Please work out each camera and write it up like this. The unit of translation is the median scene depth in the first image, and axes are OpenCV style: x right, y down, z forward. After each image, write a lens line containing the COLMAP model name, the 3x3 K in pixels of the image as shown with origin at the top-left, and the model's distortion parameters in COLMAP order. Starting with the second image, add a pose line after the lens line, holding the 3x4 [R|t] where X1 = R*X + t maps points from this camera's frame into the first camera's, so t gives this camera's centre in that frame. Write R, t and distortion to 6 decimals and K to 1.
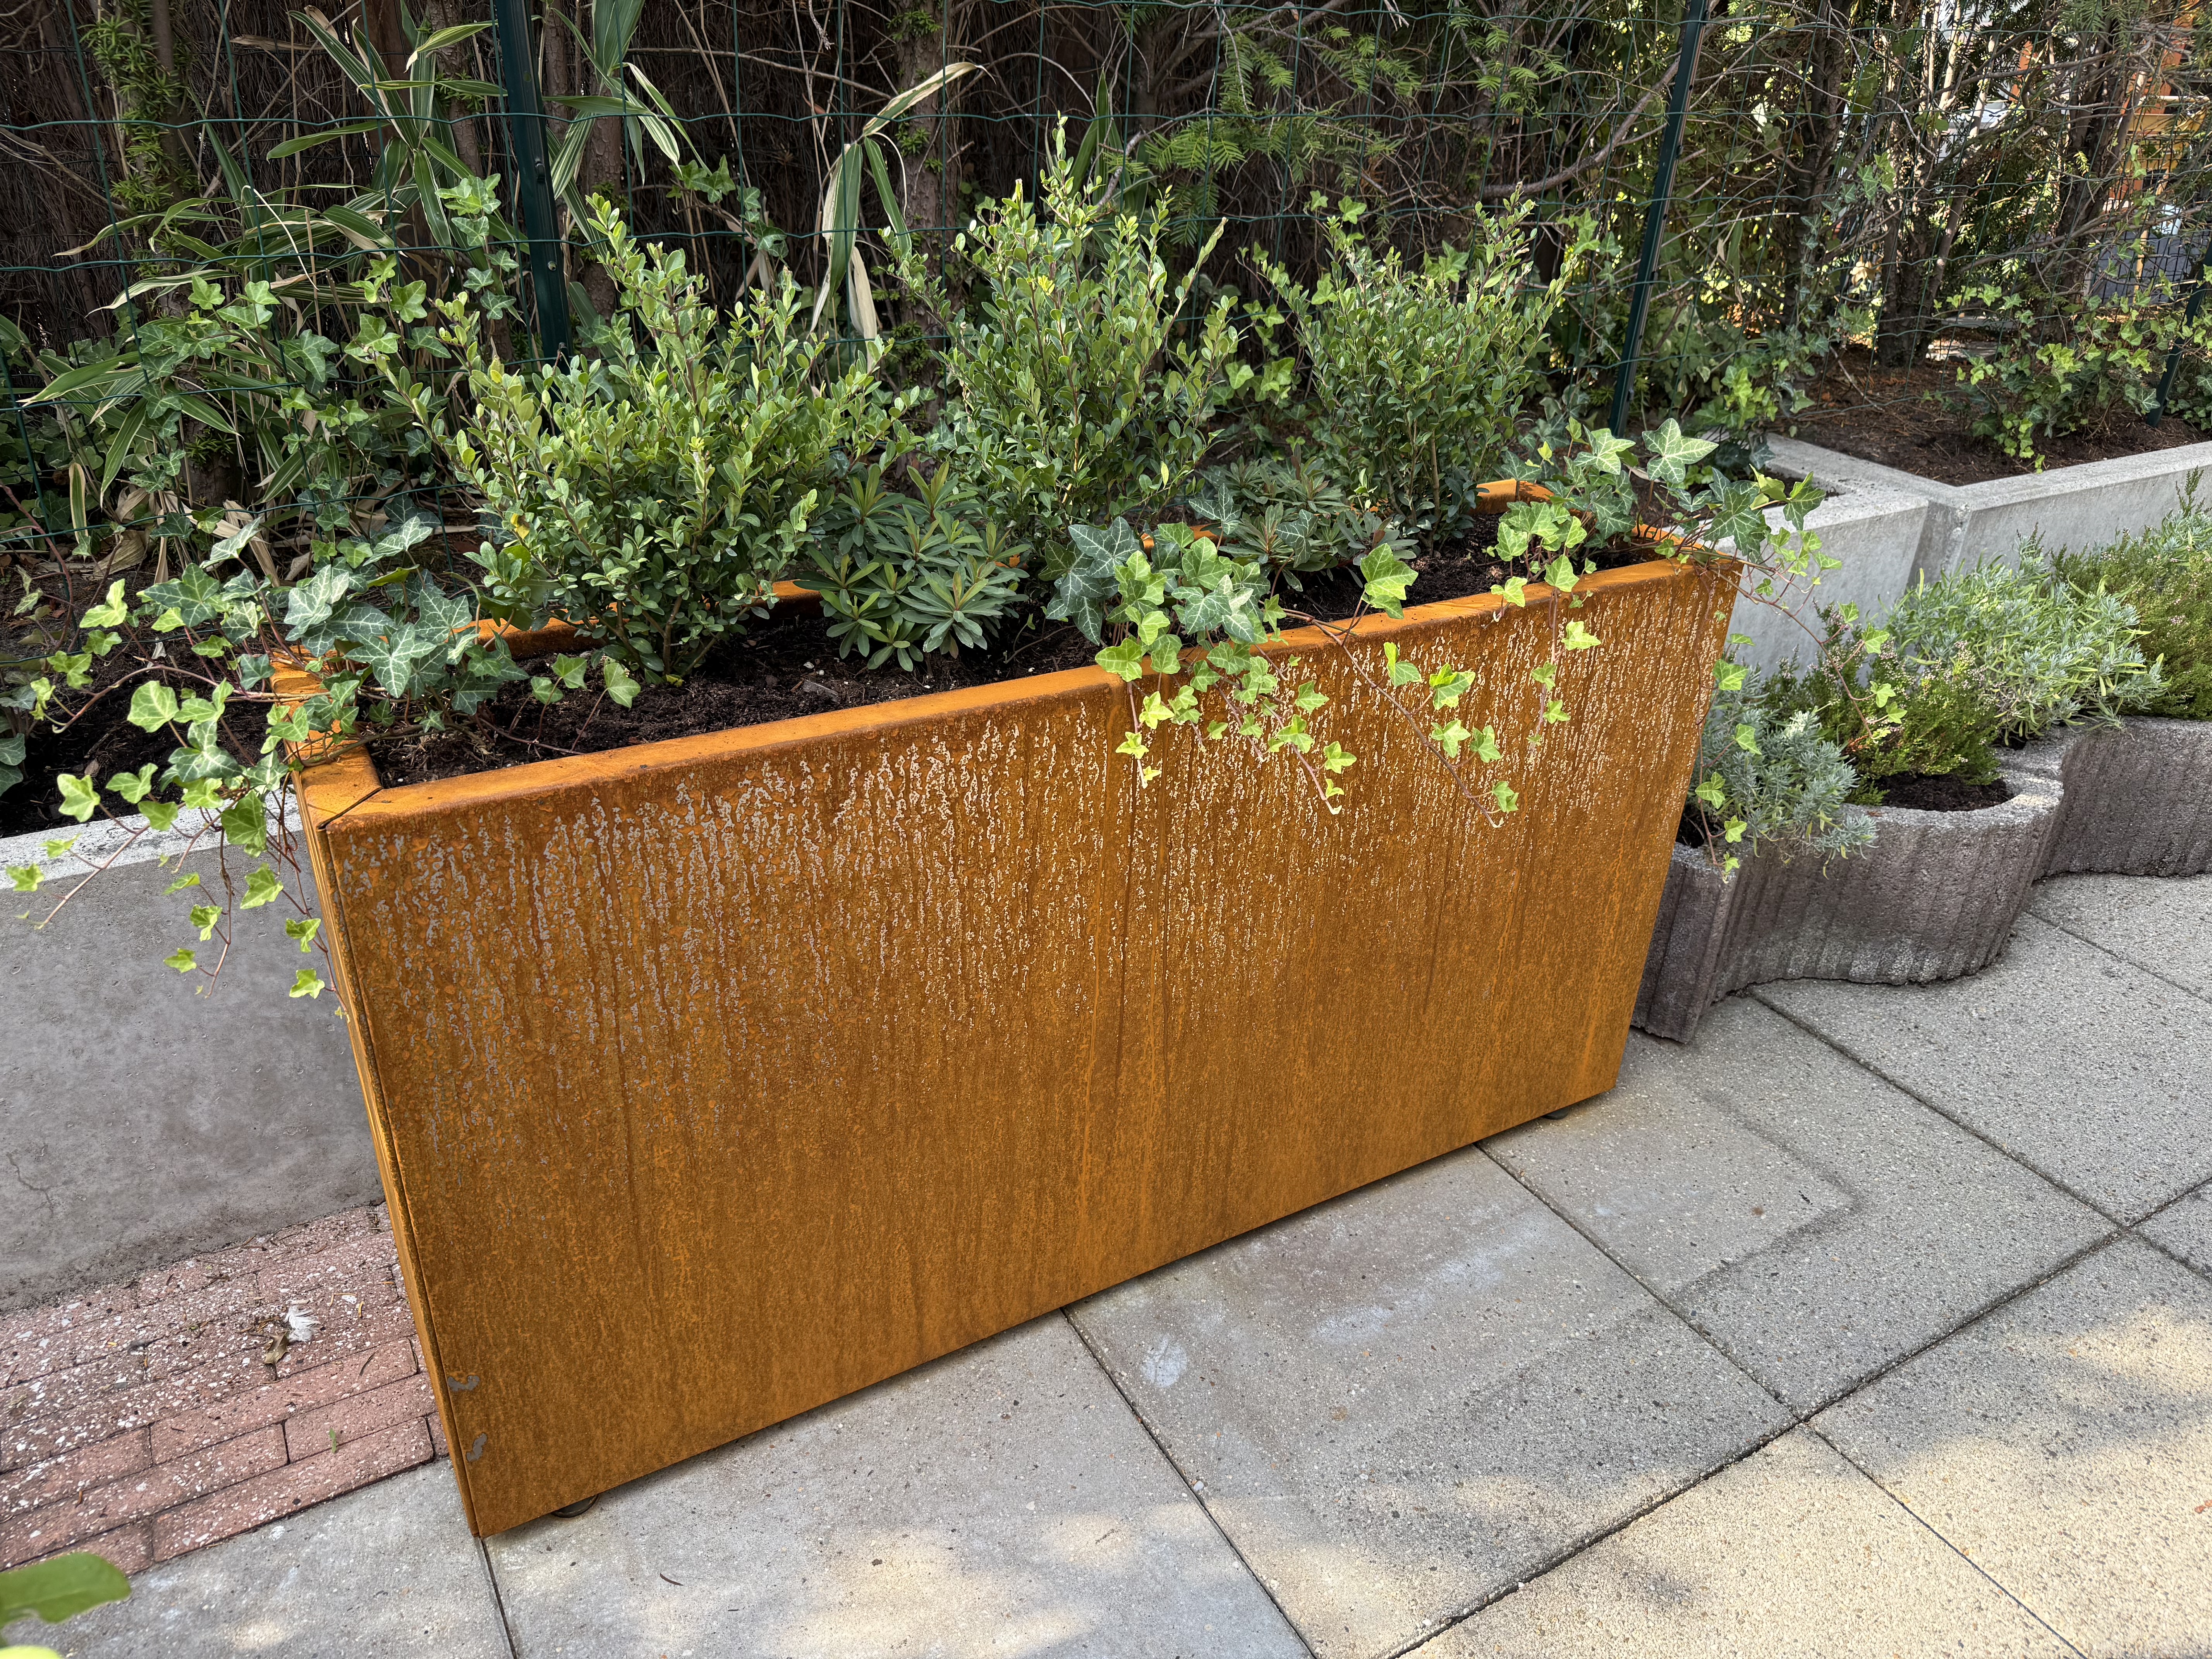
lens RADIAL K [[1580.5, 0, 1079.9], [0, 1580.5, 834.8], [0, 0, 1]] dist [0.110372, -0.001251]
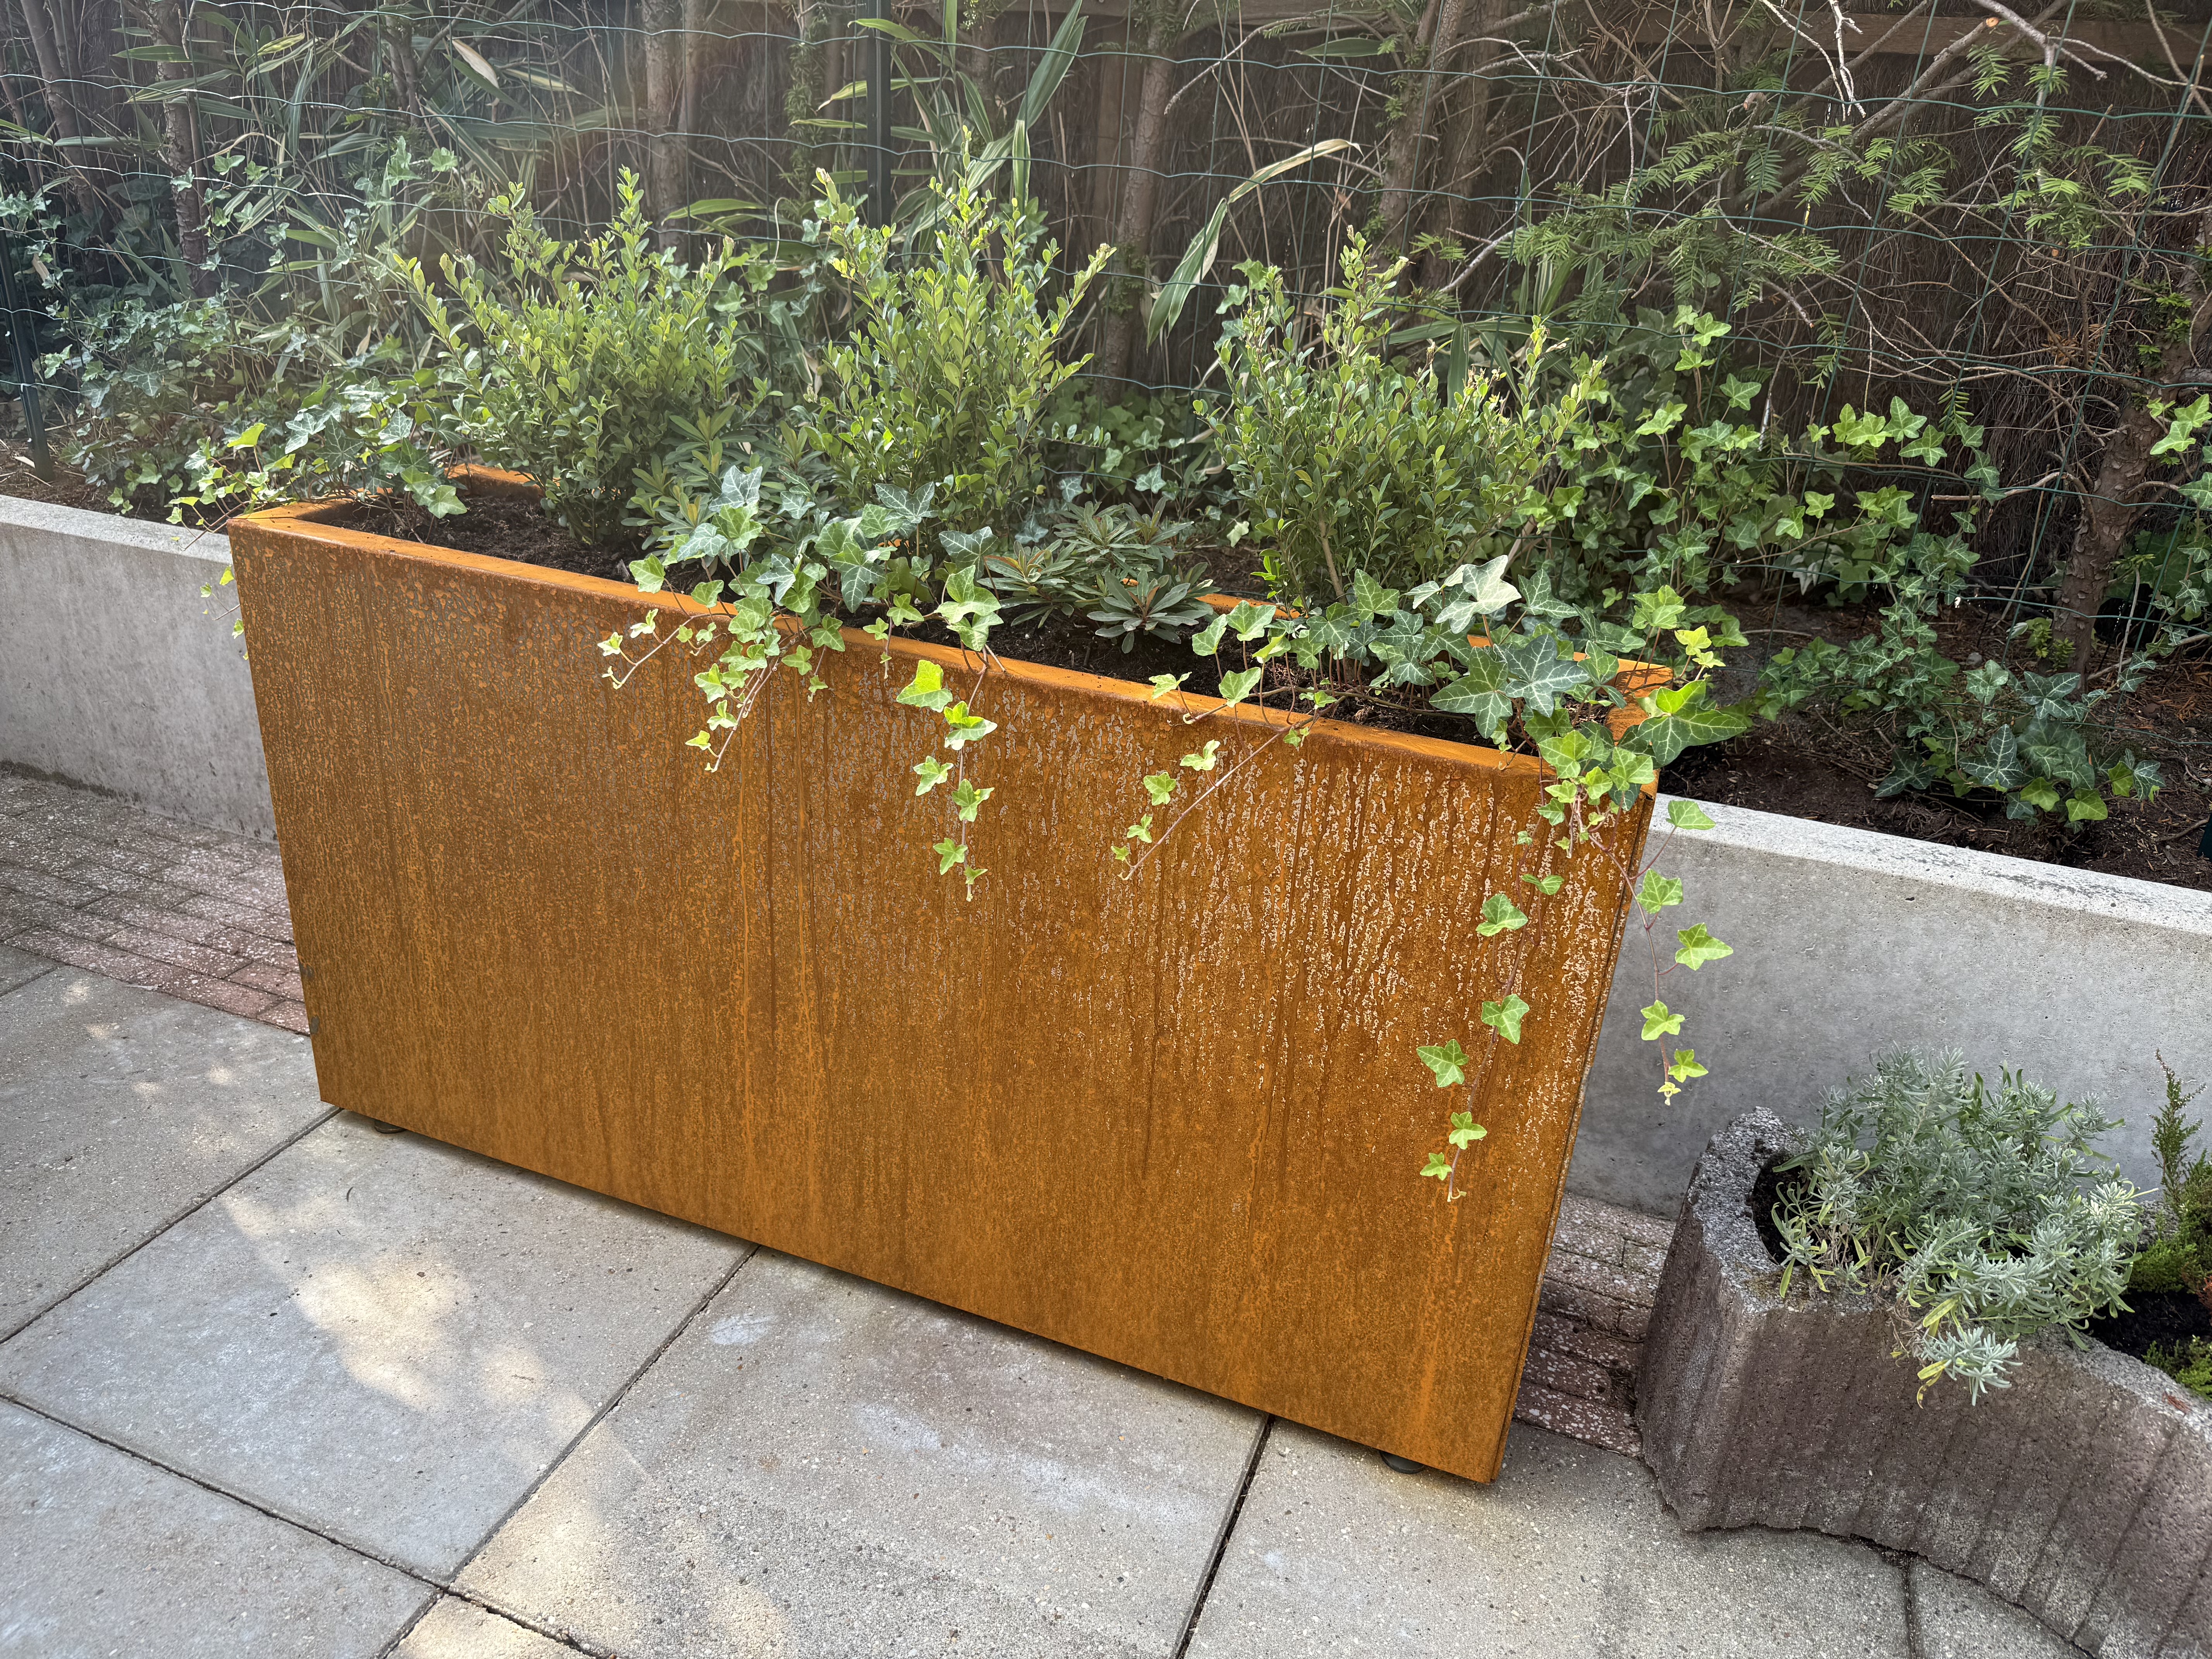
lens RADIAL K [[1580.5, 0, 1079.9], [0, 1580.5, 834.8], [0, 0, 1]] dist [0.110372, -0.001251]
pose [[0.614740, 0.324308, -0.718971, 0.835501], [-0.404421, 0.912211, 0.065682, -0.109129], [0.677155, 0.250389, 0.691930, 0.382398]]
